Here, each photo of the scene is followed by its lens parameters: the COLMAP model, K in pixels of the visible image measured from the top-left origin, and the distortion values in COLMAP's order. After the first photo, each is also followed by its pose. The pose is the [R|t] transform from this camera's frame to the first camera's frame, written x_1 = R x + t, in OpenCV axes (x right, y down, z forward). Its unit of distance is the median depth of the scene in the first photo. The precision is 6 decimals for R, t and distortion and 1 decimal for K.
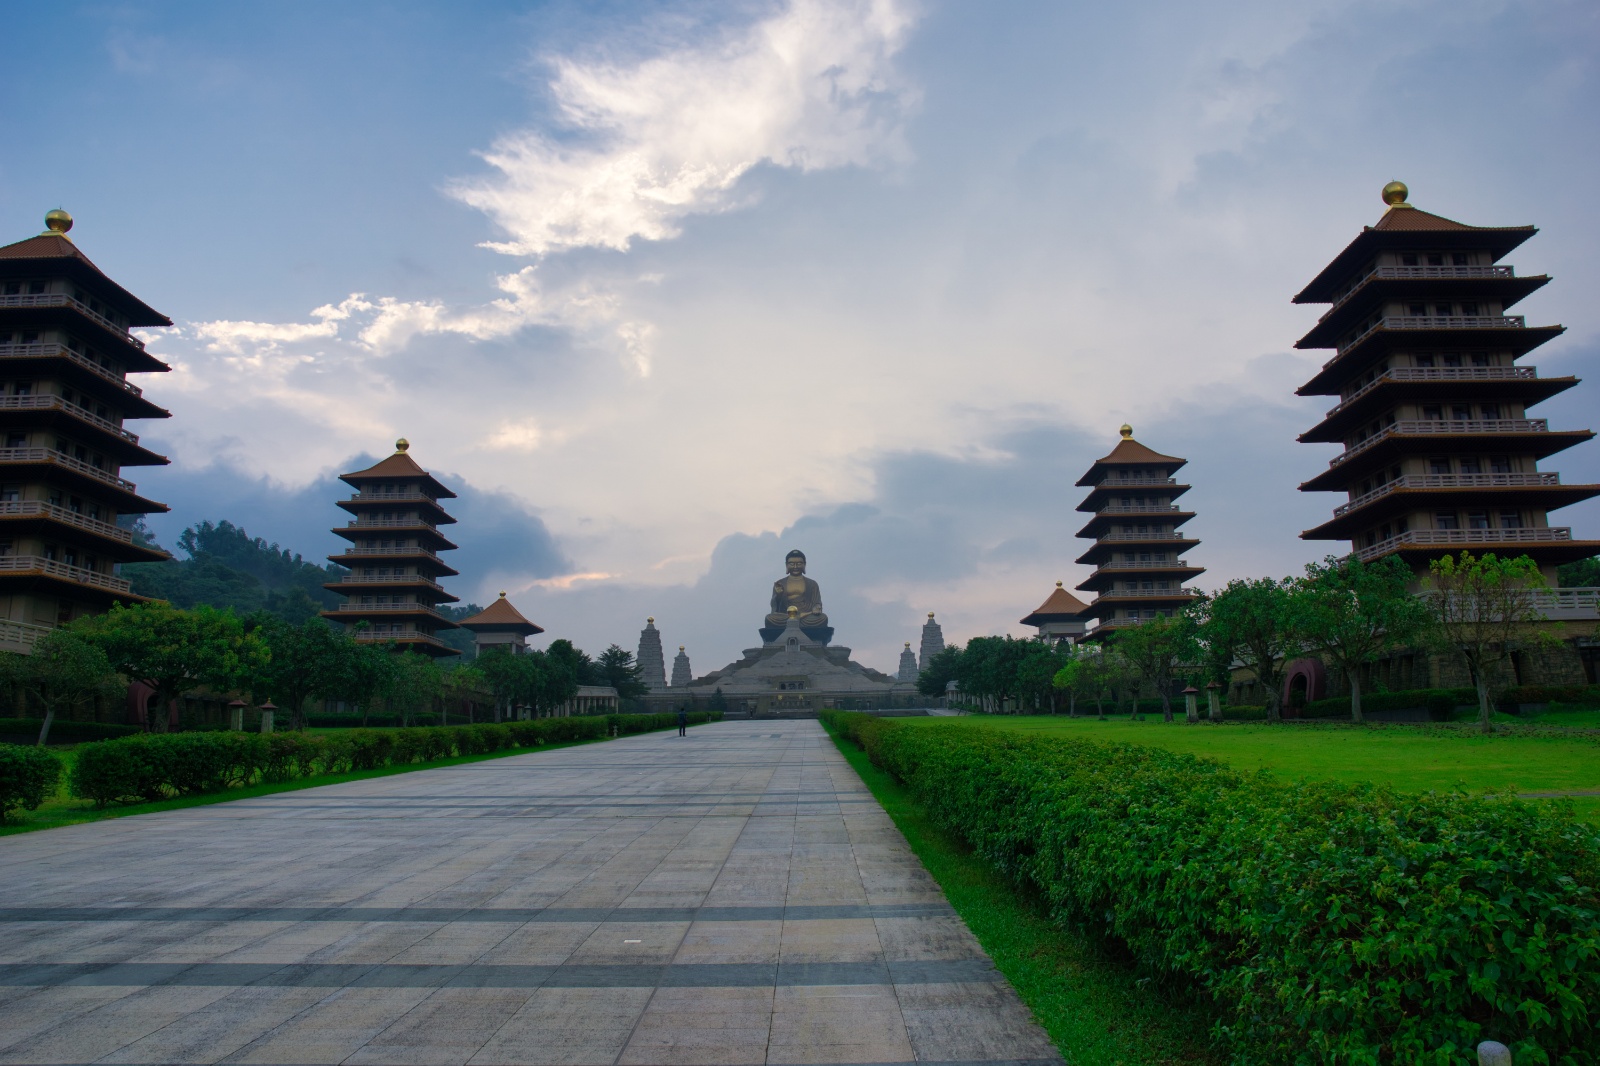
lens RADIAL K [[1154.0, 0, 798.2], [0, 1154.0, 531.2], [0, 0, 1]] dist [-0.010228, 0.003614]
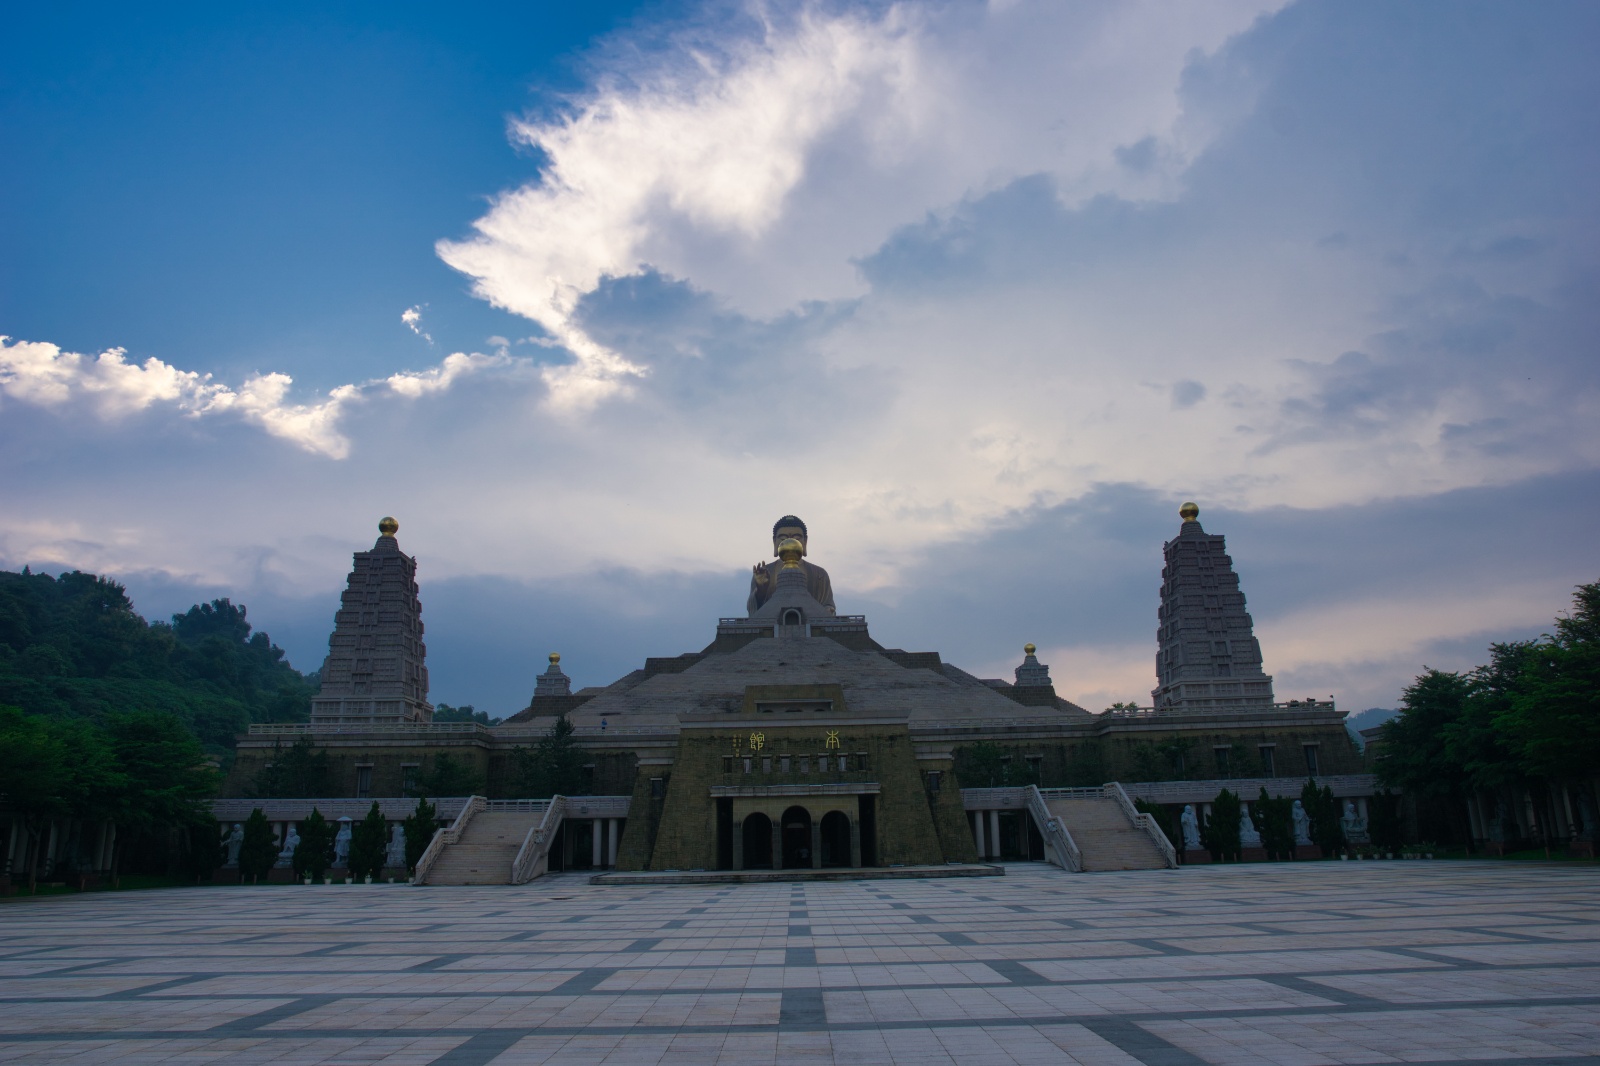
lens RADIAL K [[1154.0, 0, 810.2], [0, 1154.0, 550.3], [0, 0, 1]] dist [-0.010228, 0.003614]
pose [[0.999750, -0.003402, 0.022100, -0.005112], [0.004532, 0.998673, -0.051303, 0.065780], [-0.021896, 0.051390, 0.998439, 0.421643]]
